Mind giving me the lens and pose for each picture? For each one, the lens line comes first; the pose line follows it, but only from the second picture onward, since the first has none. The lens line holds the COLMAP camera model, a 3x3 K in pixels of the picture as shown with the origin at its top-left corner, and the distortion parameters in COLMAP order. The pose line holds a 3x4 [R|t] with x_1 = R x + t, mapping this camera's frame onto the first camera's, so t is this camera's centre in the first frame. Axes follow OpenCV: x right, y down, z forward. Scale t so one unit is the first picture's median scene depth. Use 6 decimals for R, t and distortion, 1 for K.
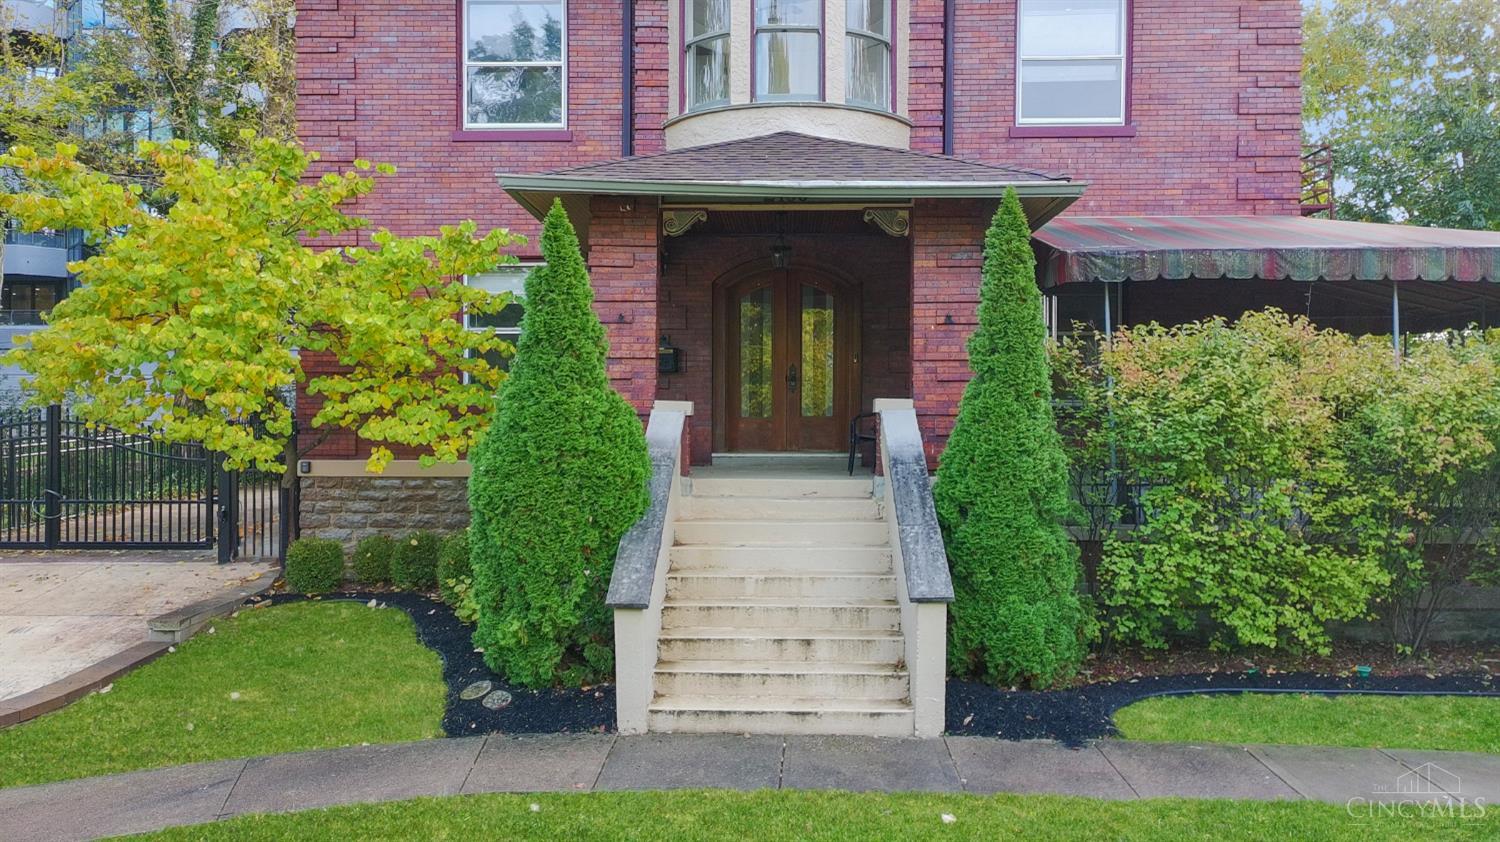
lens RADIAL K [[1146.3, 0, 750.0], [0, 1146.3, 421.0], [0, 0, 1]] dist [0.056640, -0.004203]
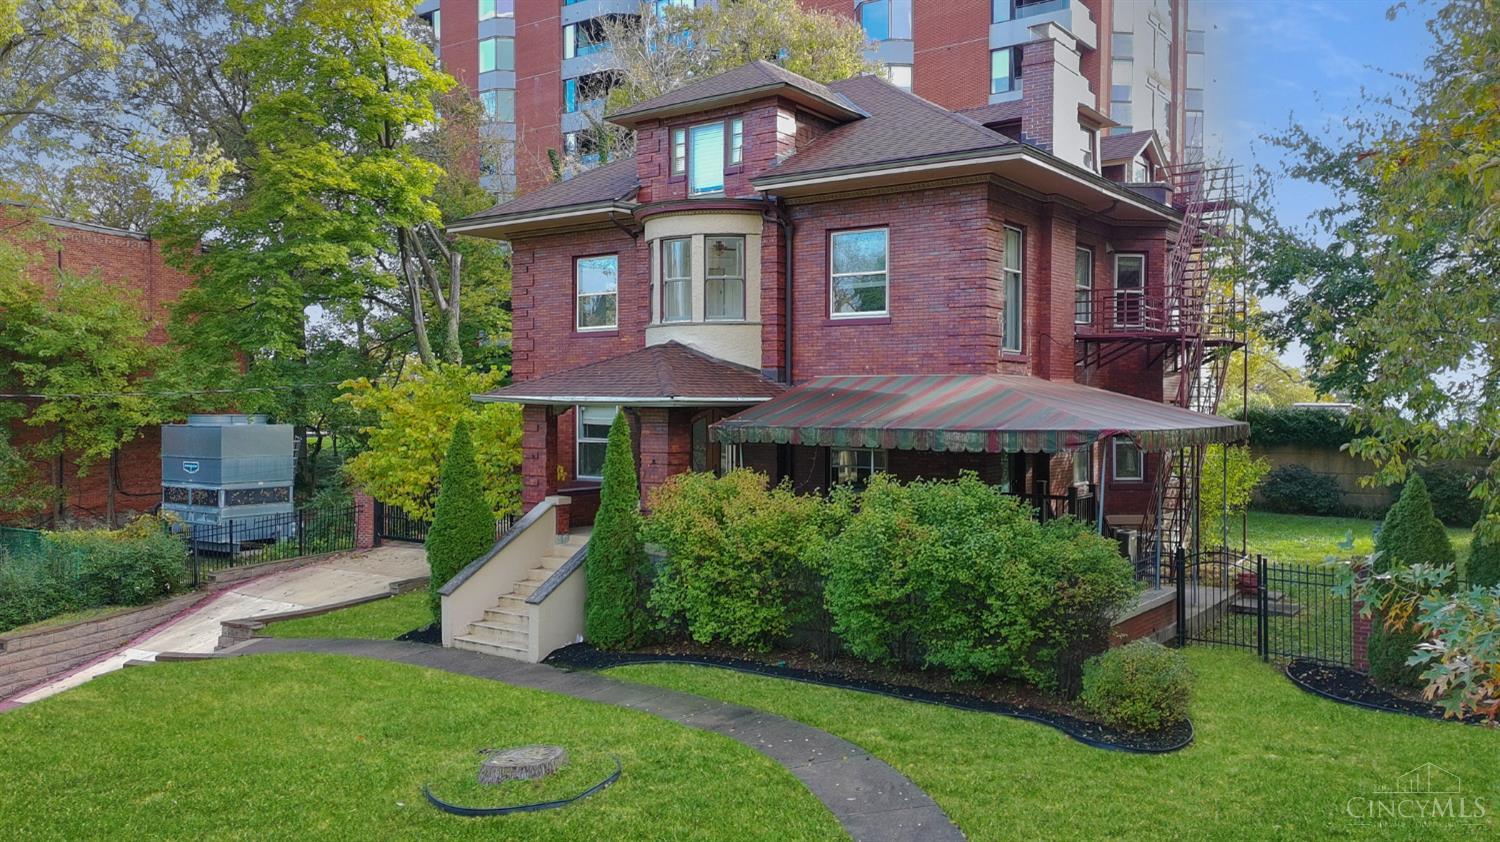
lens RADIAL K [[1146.3, 0, 750.0], [0, 1146.3, 421.0], [0, 0, 1]] dist [0.056640, -0.004203]
pose [[0.830521, 0.005986, -0.556955, 1.413814], [0.000905, 0.999926, 0.012097, -0.184493], [0.556987, -0.010551, 0.830454, -0.519403]]
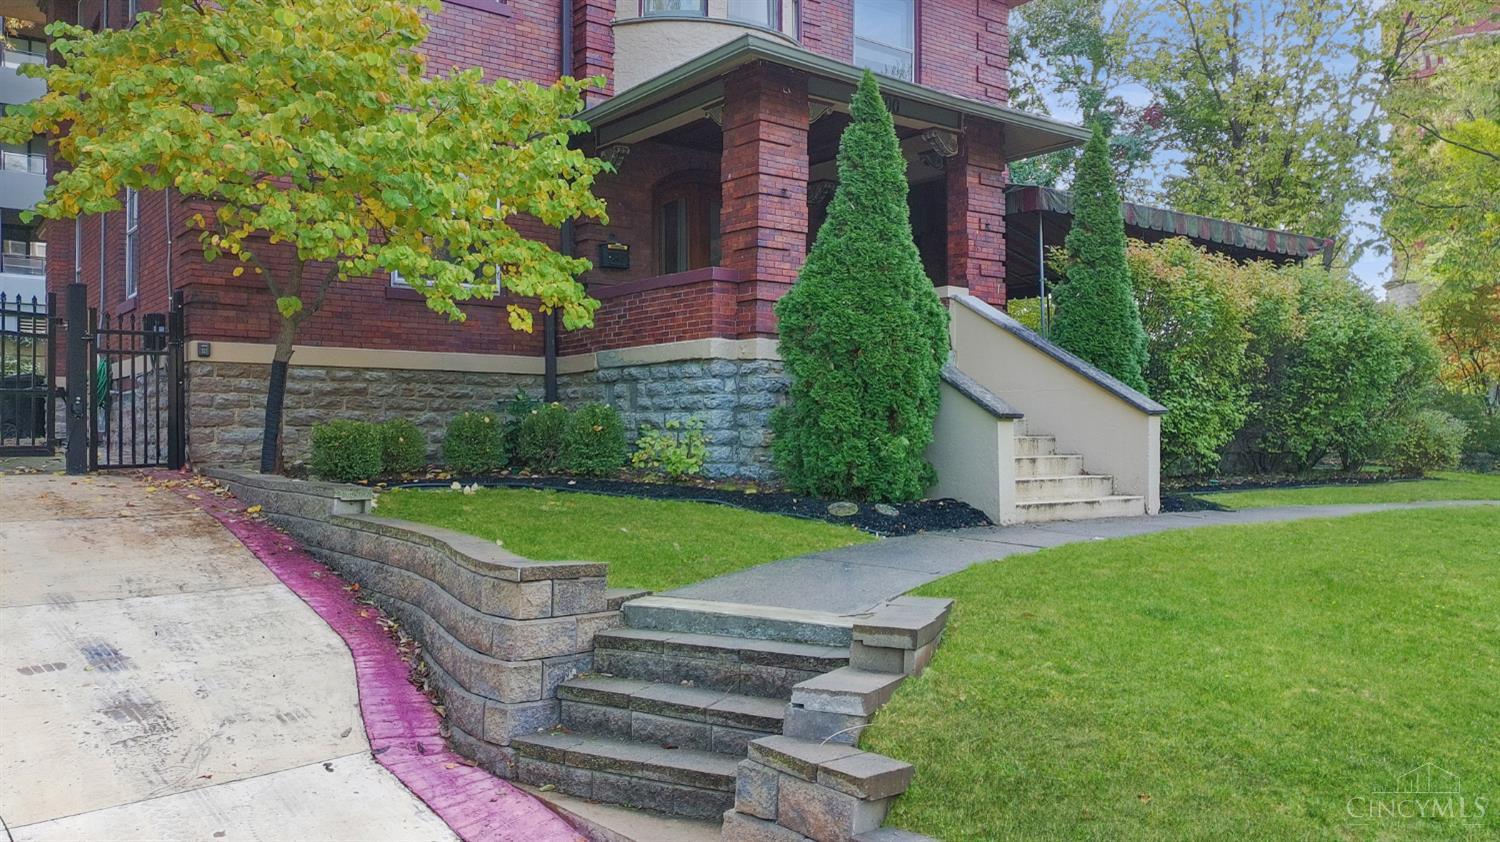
lens RADIAL K [[1161.8, 0, 750.0], [0, 1161.8, 421.0], [0, 0, 1]] dist [0.054826, -0.009623]
pose [[0.771638, 0.006126, 0.636032, -0.856044], [0.004757, 0.999870, -0.015402, 0.145363], [-0.636044, 0.014910, 0.771509, 0.191527]]
